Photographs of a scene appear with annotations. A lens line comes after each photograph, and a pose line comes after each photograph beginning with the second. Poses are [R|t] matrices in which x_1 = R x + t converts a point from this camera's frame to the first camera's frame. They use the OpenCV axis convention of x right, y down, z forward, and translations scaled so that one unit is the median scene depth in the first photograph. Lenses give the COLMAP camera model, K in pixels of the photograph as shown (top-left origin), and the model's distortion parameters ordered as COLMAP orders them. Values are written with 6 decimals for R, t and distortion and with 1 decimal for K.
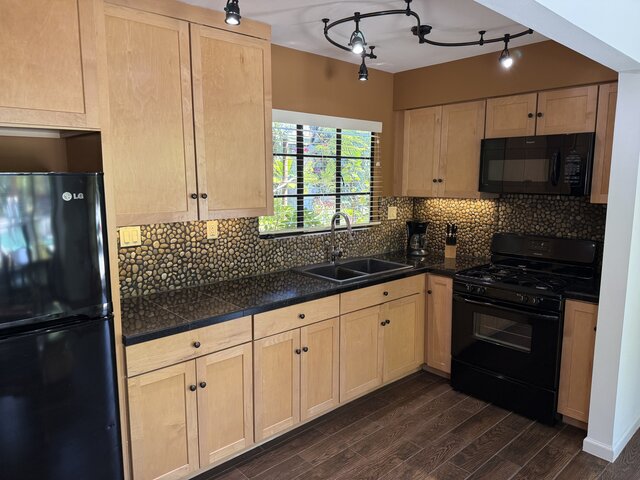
lens RADIAL K [[448.8, 0, 318.3], [0, 448.8, 238.4], [0, 0, 1]] dist [0.024059, -0.007068]
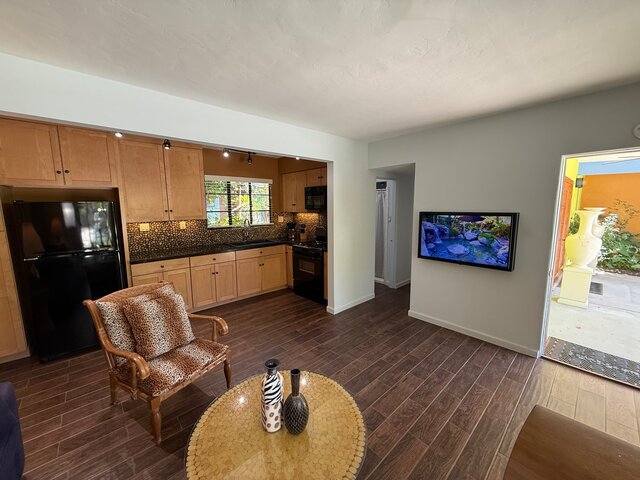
lens RADIAL K [[255.7, 0, 320.8], [0, 255.7, 237.6], [0, 0, 1]] dist [-0.000182, -0.000037]
pose [[0.999972, -0.006084, 0.004434, 0.472555], [0.006110, 0.999964, -0.005837, 0.056836], [-0.004398, 0.005864, 0.999973, -0.368710]]
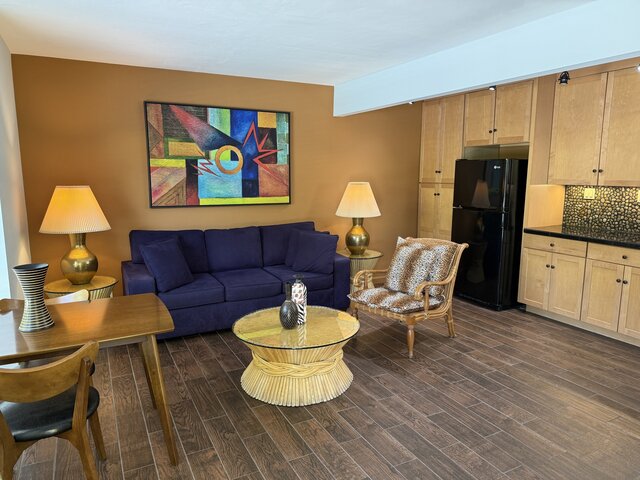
lens RADIAL K [[448.8, 0, 319.5], [0, 448.8, 241.6], [0, 0, 1]] dist [0.024059, -0.007068]
pose [[-0.248189, 0.158507, -0.955656, 1.355350], [-0.134295, 0.971366, 0.195990, -0.023092], [0.959357, 0.176983, -0.219796, 0.321967]]
